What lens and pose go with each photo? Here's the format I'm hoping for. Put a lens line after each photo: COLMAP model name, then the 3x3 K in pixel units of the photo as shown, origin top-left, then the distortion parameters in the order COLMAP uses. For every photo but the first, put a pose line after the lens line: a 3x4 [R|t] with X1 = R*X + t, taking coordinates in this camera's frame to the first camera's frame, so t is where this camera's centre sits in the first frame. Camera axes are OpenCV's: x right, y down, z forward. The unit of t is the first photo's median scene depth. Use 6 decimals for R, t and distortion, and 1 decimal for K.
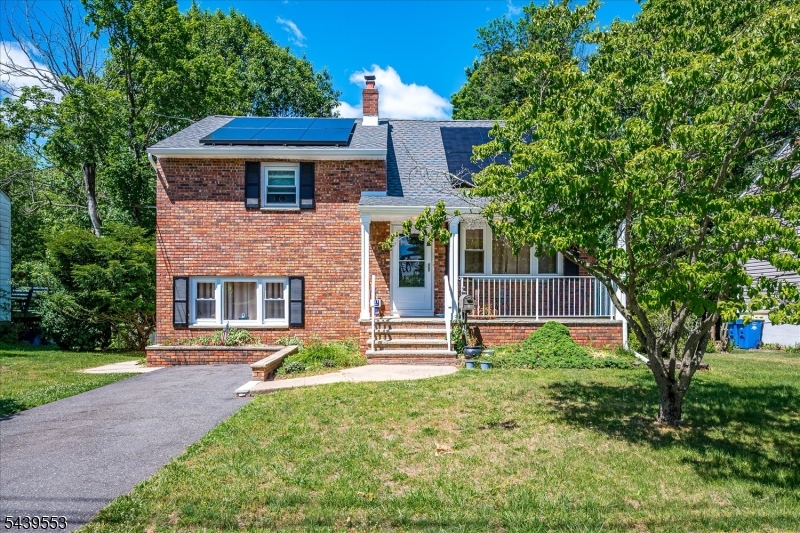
lens RADIAL K [[342.5, 0, 400.0], [0, 342.5, 307.5], [0, 0, 1]] dist [-0.000392, -0.000128]
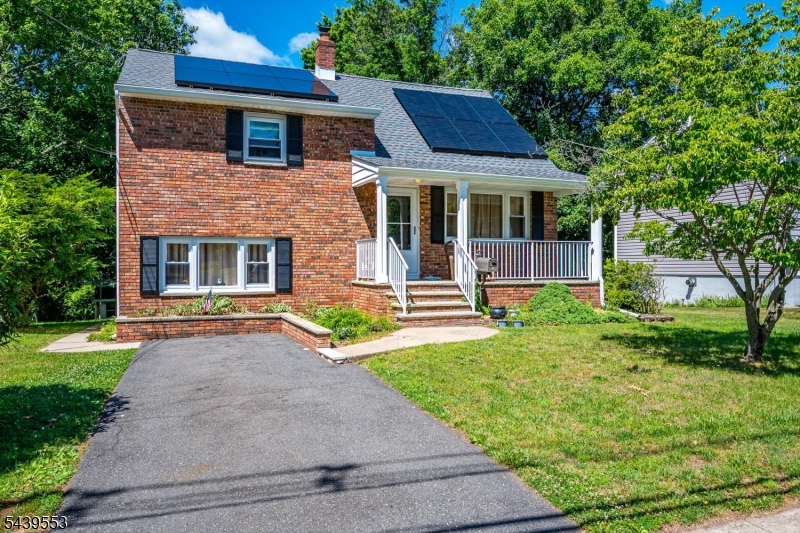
lens RADIAL K [[354.5, 0, 404.3], [0, 354.5, 268.9], [0, 0, 1]] dist [0.001726, 0.000169]
pose [[0.978184, -0.005971, 0.207656, -0.191875], [0.007177, 0.999961, -0.005055, 0.000642], [-0.207618, 0.006435, 0.978189, -0.002664]]
